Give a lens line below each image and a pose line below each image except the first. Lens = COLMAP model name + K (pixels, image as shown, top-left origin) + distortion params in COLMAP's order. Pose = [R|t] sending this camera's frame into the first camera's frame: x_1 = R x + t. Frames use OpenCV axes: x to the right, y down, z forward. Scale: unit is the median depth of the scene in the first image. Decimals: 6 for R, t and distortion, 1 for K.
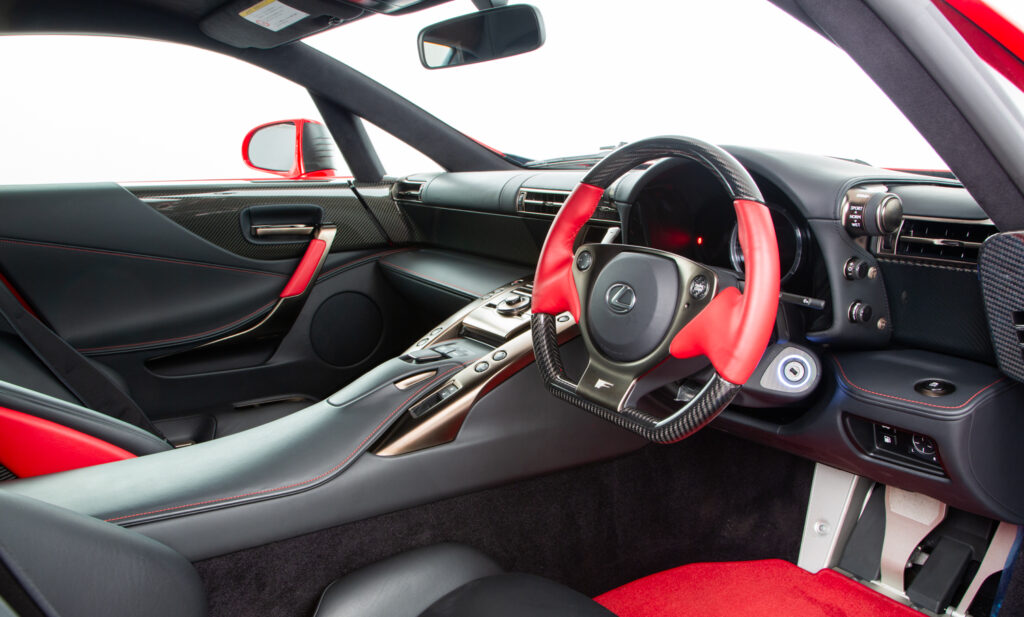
lens RADIAL K [[760.0, 0, 522.2], [0, 760.0, 345.8], [0, 0, 1]] dist [-0.076596, 0.005256]
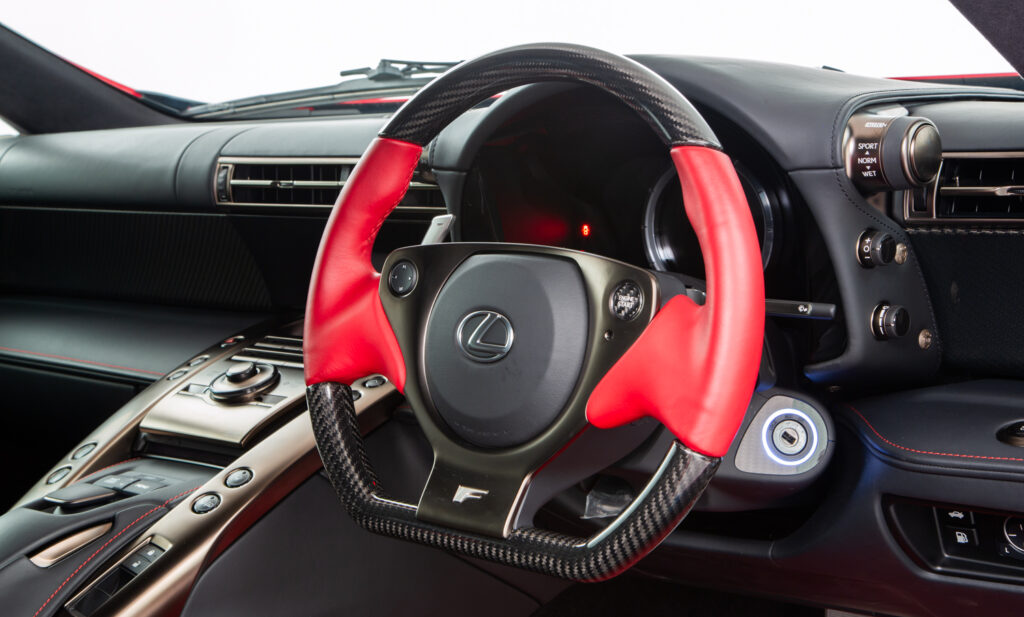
lens RADIAL K [[1657.9, 0, 539.0], [0, 1657.9, 346.1], [0, 0, 1]] dist [0.145737, 0.000000]
pose [[0.962774, -0.086610, 0.256058, -0.143737], [0.110091, 0.990792, -0.078811, 0.045087], [-0.246875, 0.104067, 0.963443, -0.184347]]
